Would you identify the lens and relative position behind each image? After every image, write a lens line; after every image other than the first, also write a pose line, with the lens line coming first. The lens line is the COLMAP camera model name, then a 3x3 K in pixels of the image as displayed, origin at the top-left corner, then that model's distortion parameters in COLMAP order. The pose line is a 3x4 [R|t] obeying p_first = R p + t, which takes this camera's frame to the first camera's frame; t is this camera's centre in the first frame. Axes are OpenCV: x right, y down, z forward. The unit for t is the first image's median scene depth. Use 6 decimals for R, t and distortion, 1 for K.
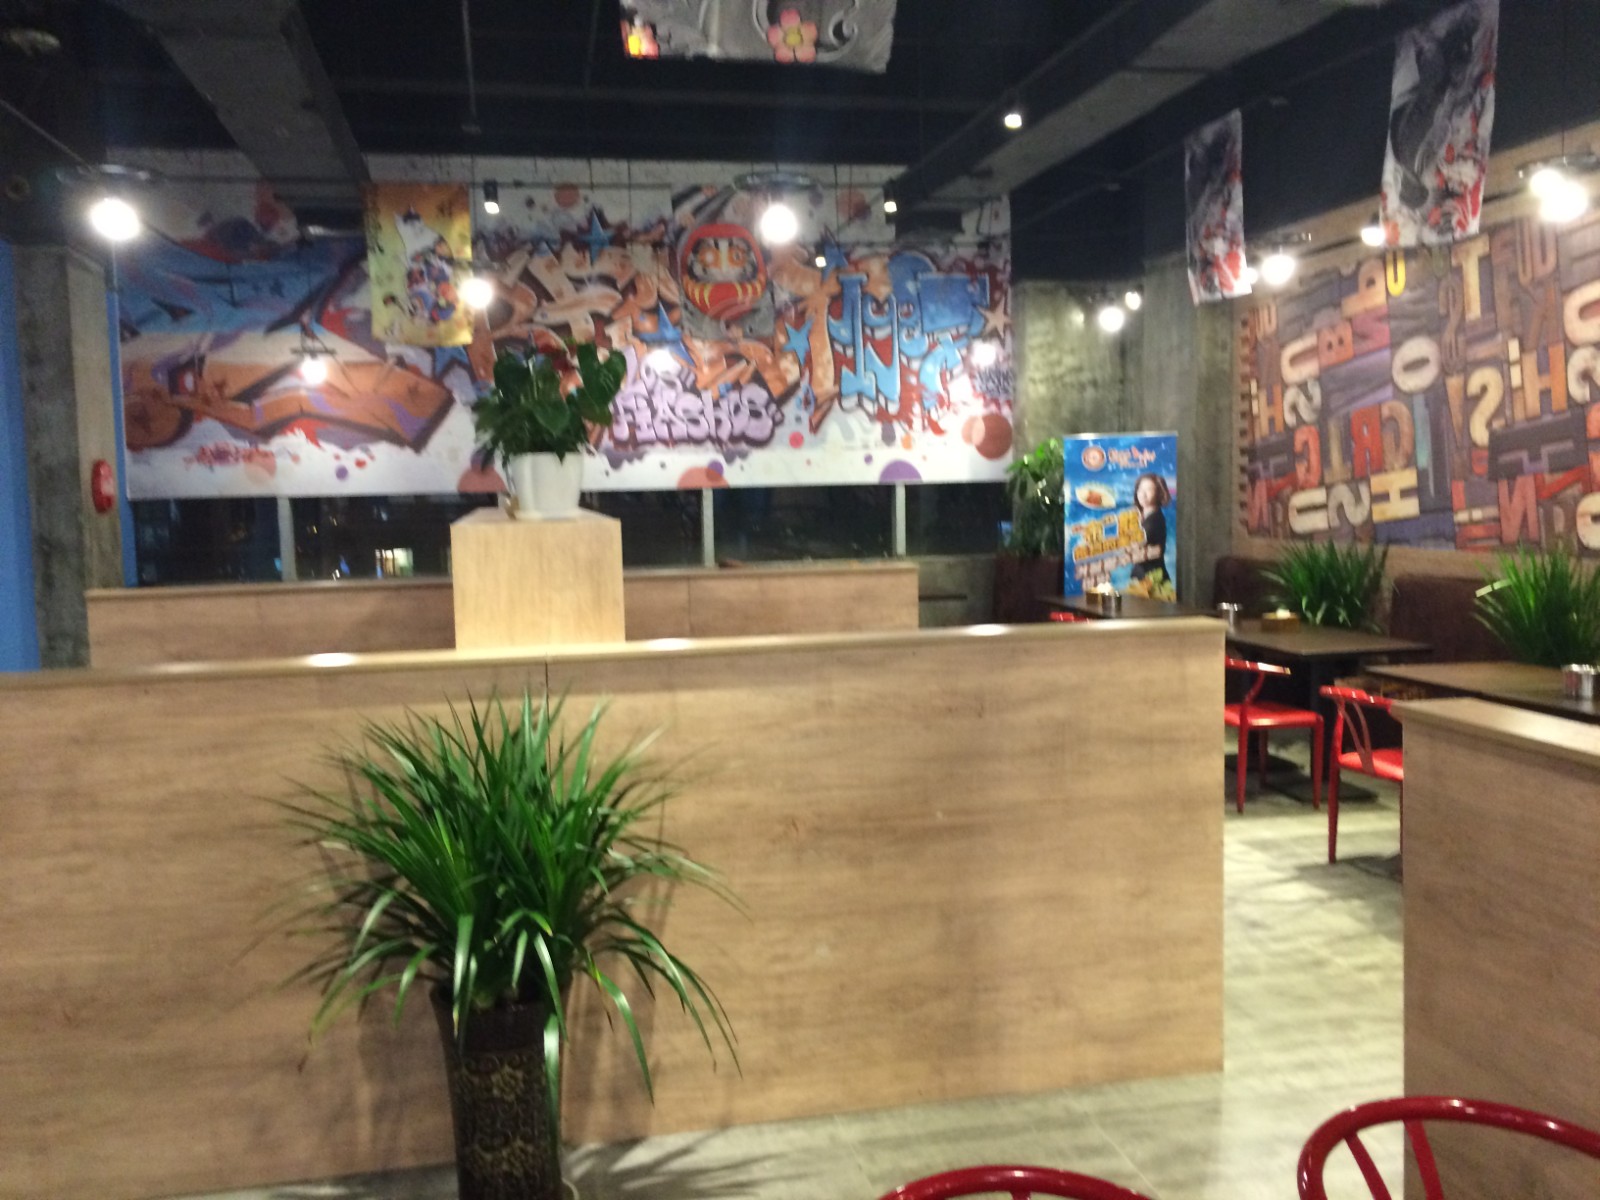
lens RADIAL K [[1371.5, 0, 807.0], [0, 1371.5, 592.9], [0, 0, 1]] dist [0.071765, -0.088692]
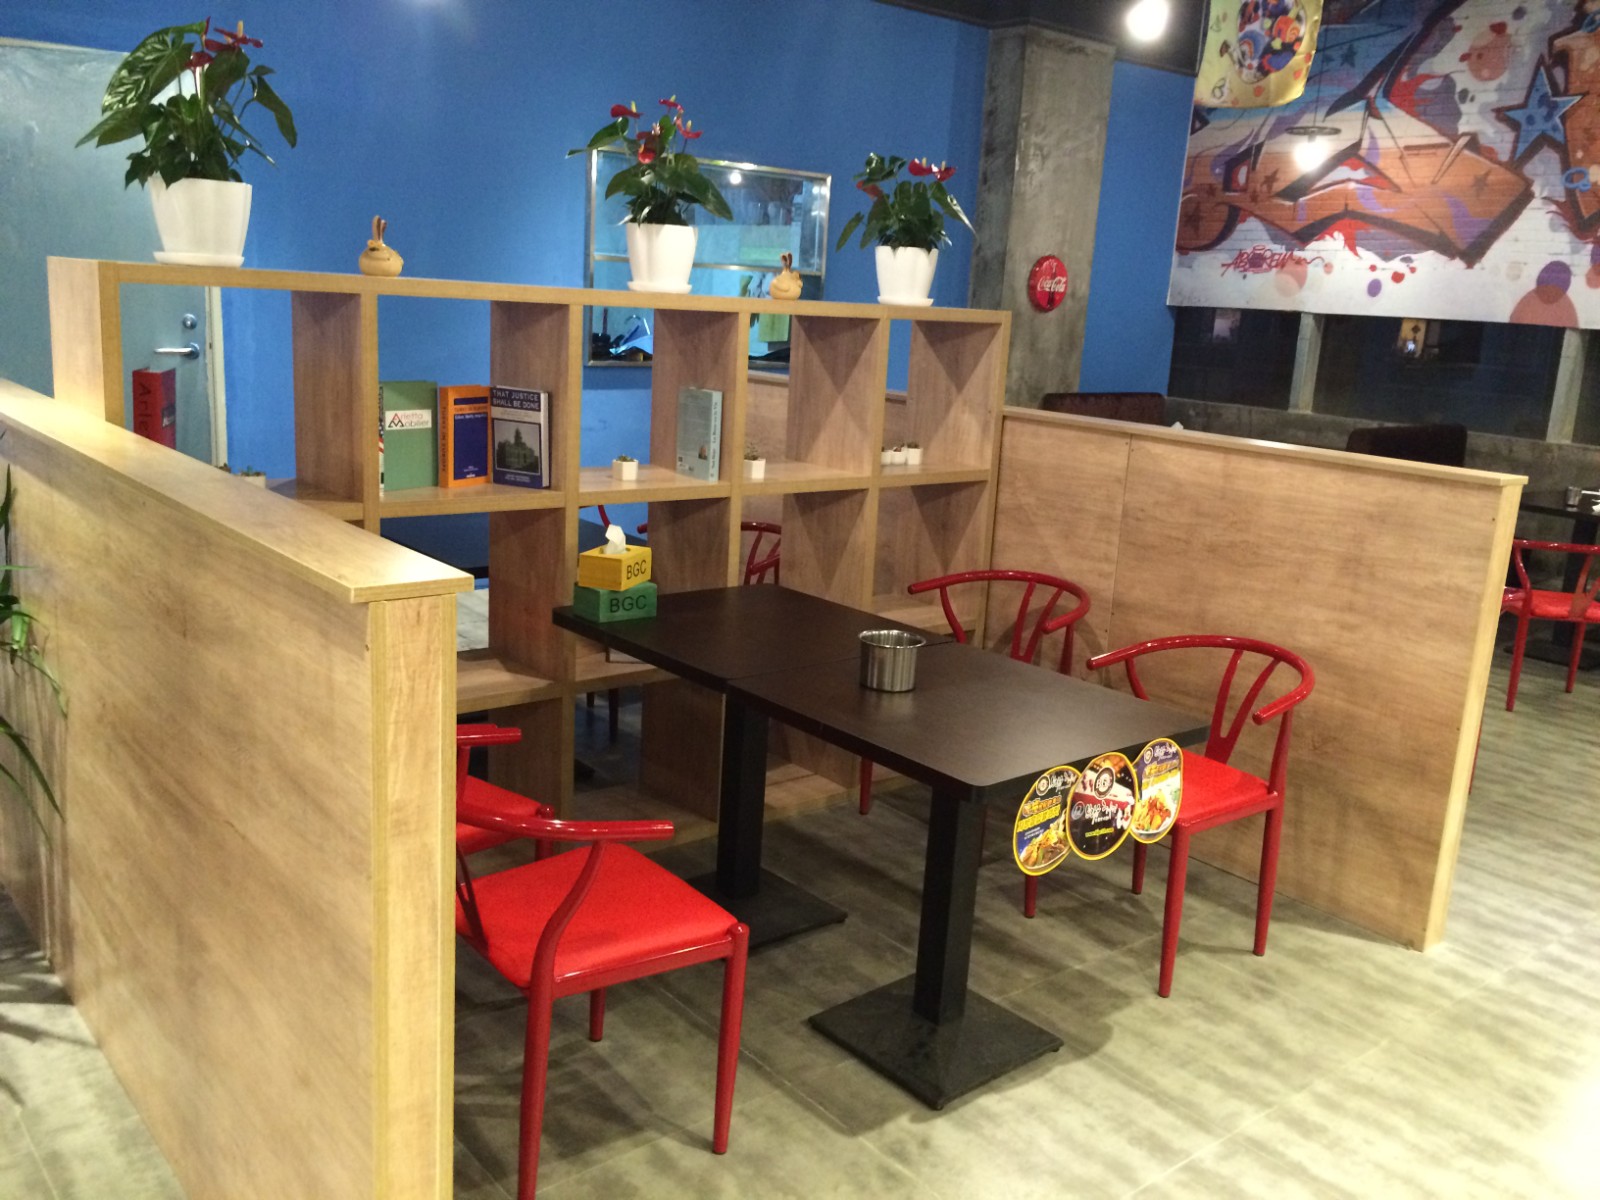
lens RADIAL K [[1371.5, 0, 796.0], [0, 1371.5, 598.4], [0, 0, 1]] dist [0.071765, -0.088692]
pose [[0.466761, 0.243926, -0.850079, 0.244261], [-0.140738, 0.969449, 0.200902, -0.026035], [0.873114, 0.025865, 0.486830, 0.312219]]
